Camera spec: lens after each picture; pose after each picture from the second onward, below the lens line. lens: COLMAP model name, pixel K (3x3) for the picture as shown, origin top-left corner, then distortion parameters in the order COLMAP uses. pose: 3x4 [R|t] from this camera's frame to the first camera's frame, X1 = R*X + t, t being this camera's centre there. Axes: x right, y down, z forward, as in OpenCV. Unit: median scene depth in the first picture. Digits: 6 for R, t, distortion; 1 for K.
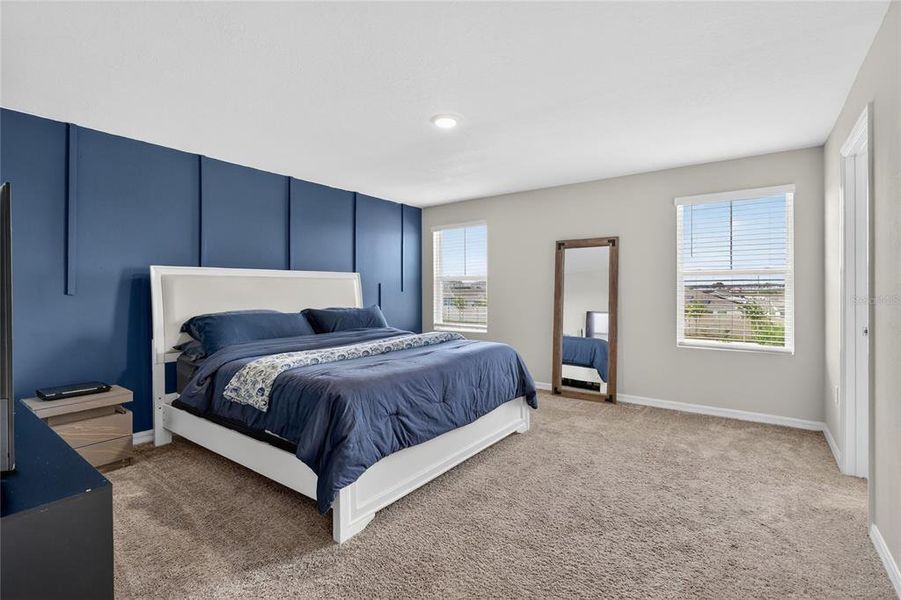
lens RADIAL K [[414.2, 0, 450.5], [0, 414.2, 285.3], [0, 0, 1]] dist [0.002718, 0.000061]
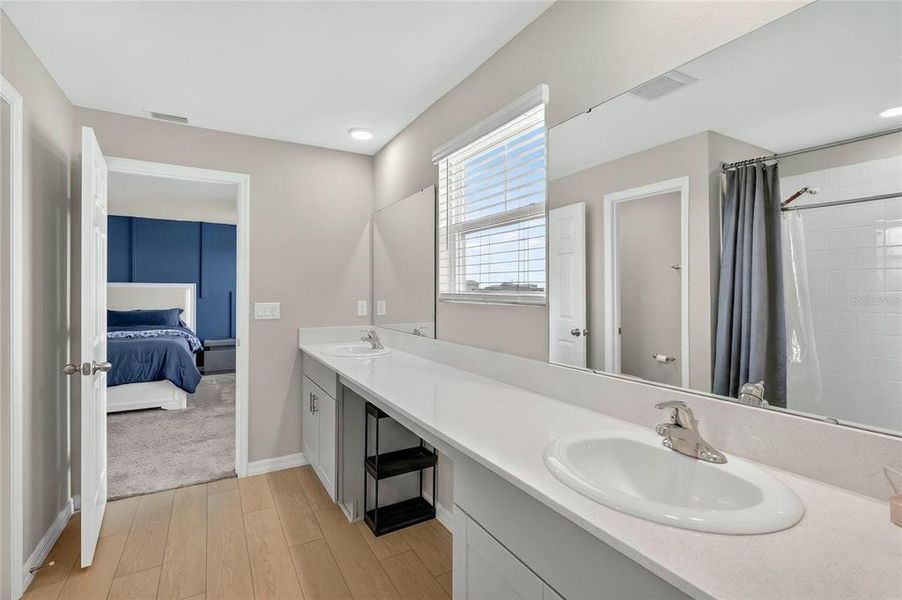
lens RADIAL K [[414.7, 0, 451.0], [0, 414.7, 285.3], [0, 0, 1]] dist [0.002718, 0.000061]
pose [[0.918425, -0.010563, -0.395453, 1.195881], [0.005450, 0.999886, -0.014052, -0.001344], [0.395557, 0.010750, 0.918379, 0.127081]]
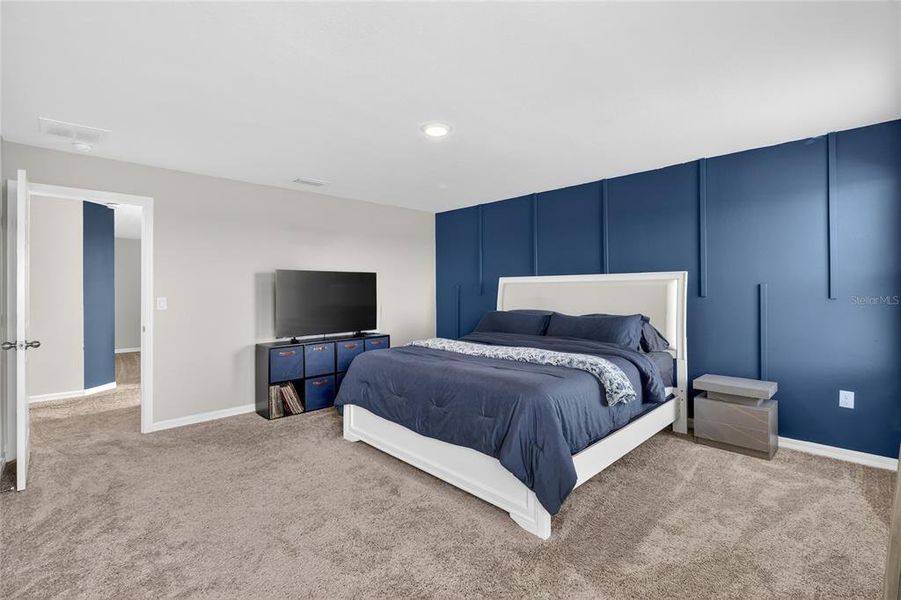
lens RADIAL K [[414.2, 0, 450.5], [0, 414.2, 285.3], [0, 0, 1]] dist [0.002718, 0.000061]
pose [[-0.156979, -0.016447, -0.987465, 0.650019], [0.007935, 0.999808, -0.017914, 0.006080], [0.987570, -0.010648, -0.156818, 0.805696]]
